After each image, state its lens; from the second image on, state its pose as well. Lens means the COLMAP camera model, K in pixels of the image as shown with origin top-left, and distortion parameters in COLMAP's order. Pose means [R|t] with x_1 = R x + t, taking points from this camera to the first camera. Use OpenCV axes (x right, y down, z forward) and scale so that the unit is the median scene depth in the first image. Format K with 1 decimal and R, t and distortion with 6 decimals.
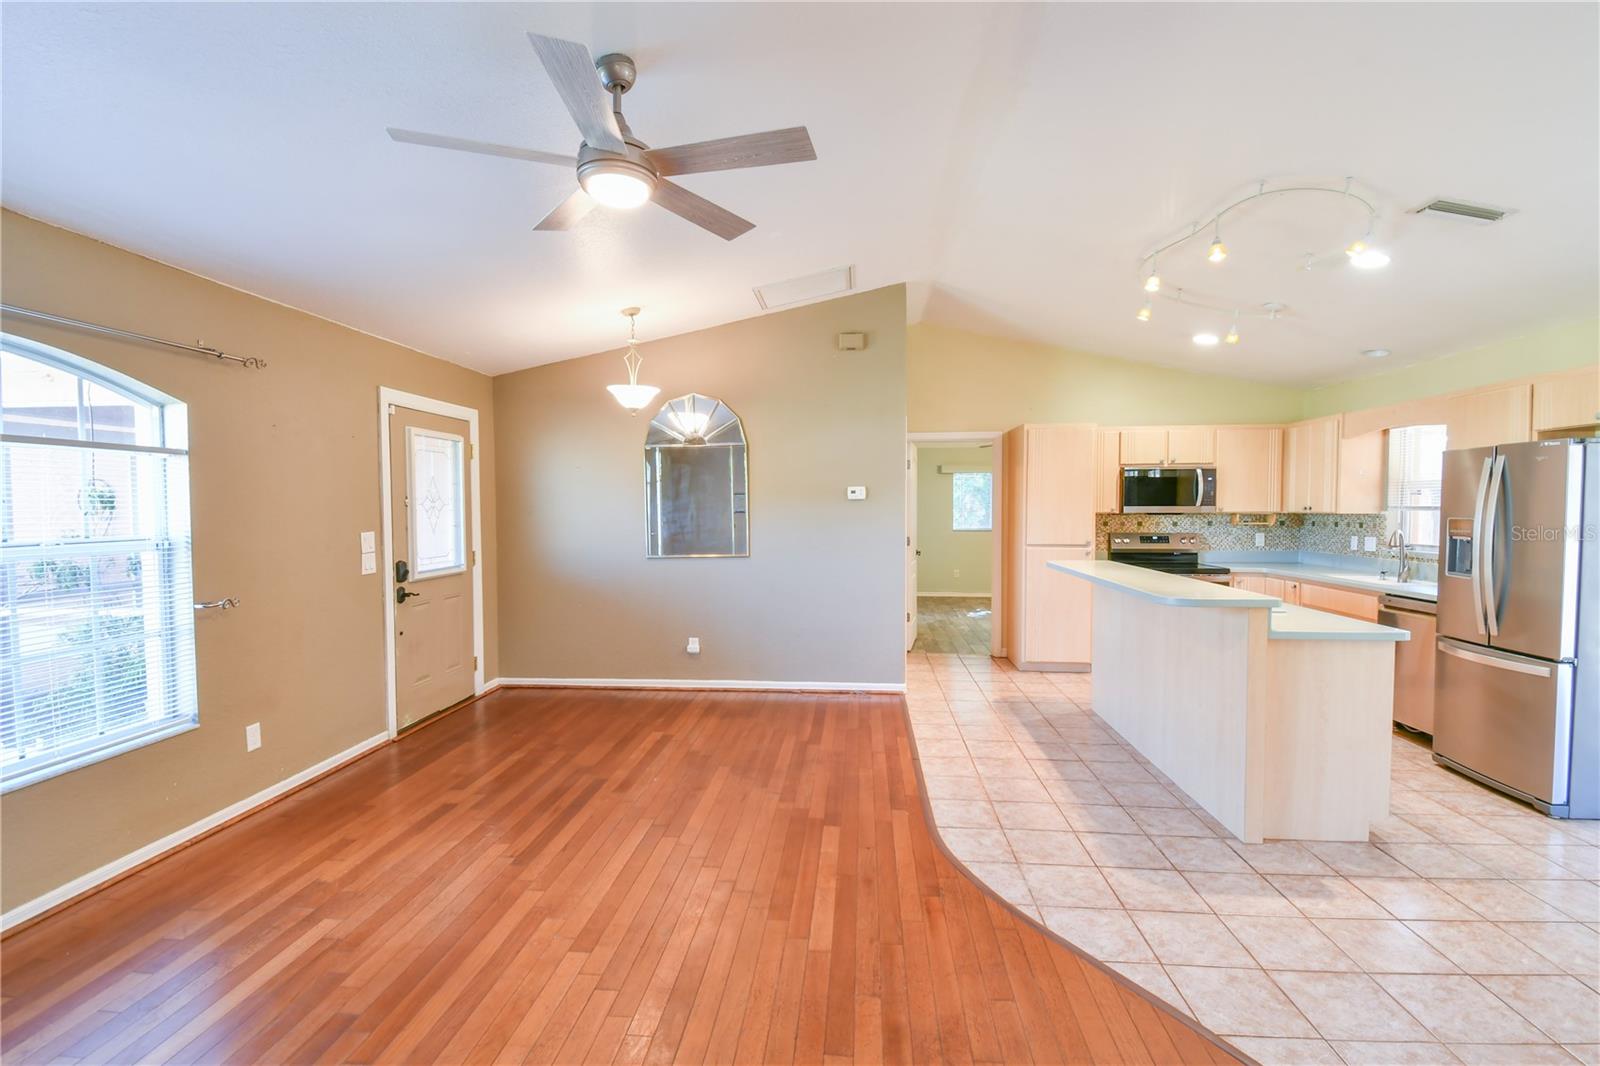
lens RADIAL K [[736.3, 0, 794.6], [0, 736.3, 539.2], [0, 0, 1]] dist [0.014793, -0.013325]
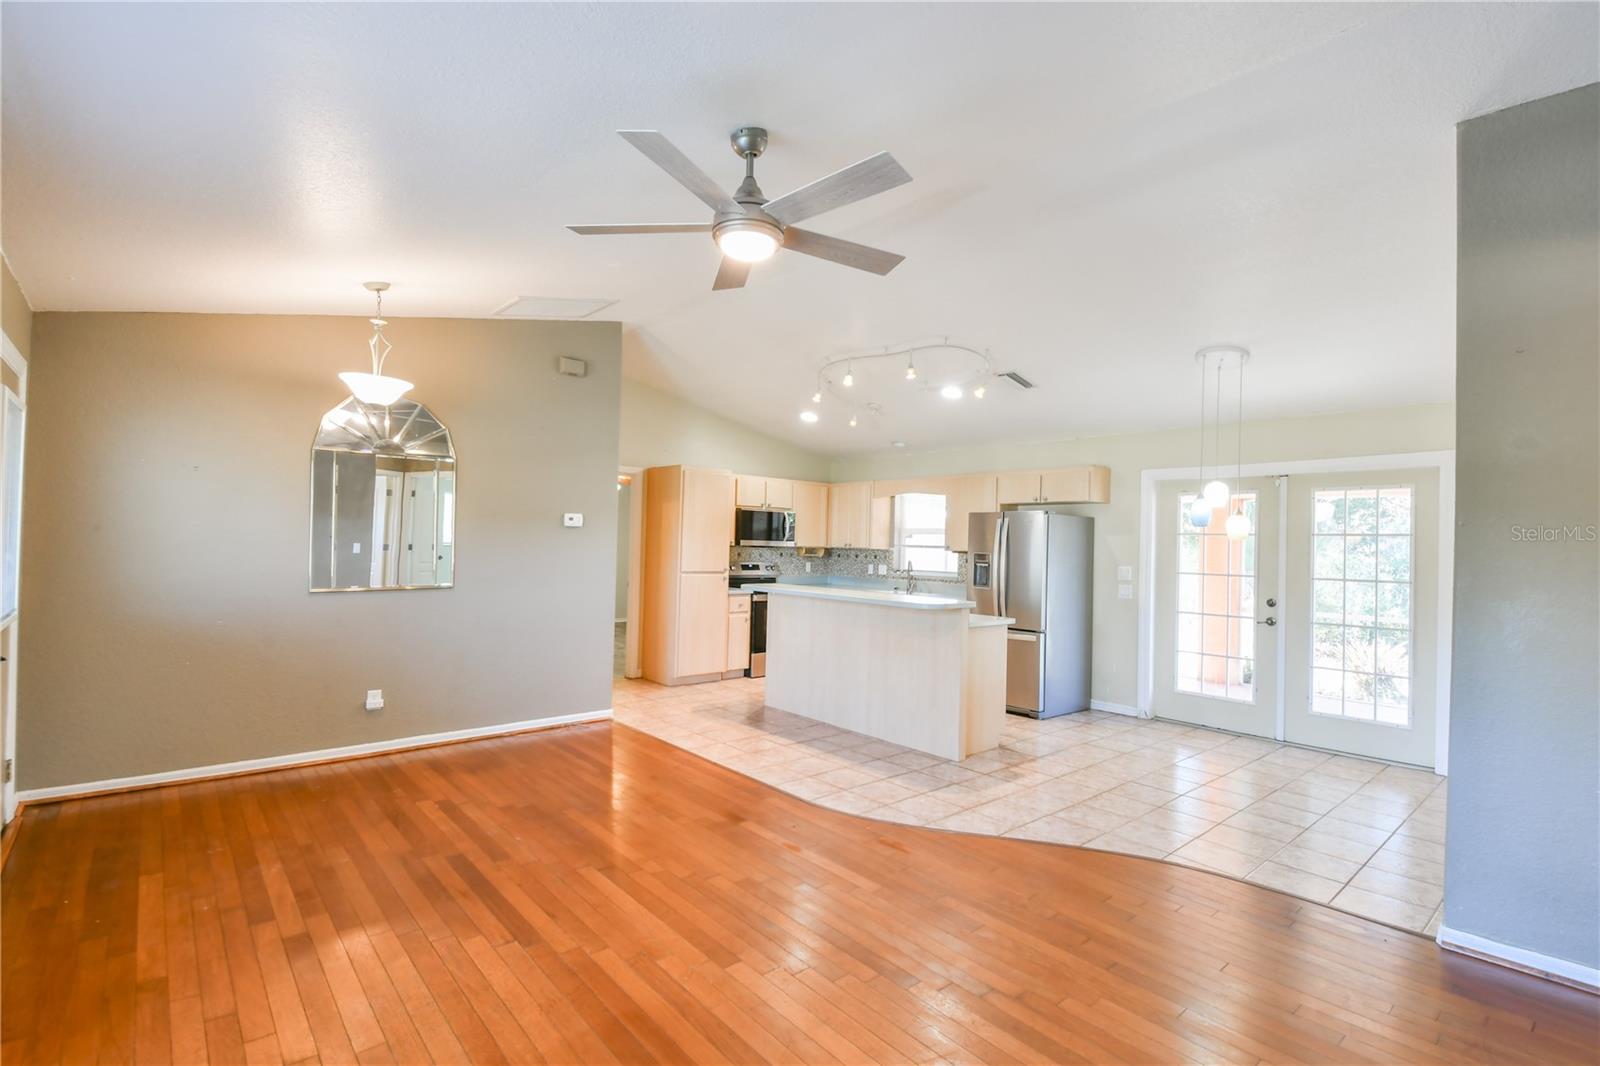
lens RADIAL K [[736.3, 0, 808.1], [0, 736.3, 539.5], [0, 0, 1]] dist [0.014793, -0.013325]
pose [[0.688418, 0.026070, 0.724846, -0.508629], [0.003041, 0.999241, -0.038828, 0.003613], [-0.725308, 0.028934, 0.687816, 0.106106]]
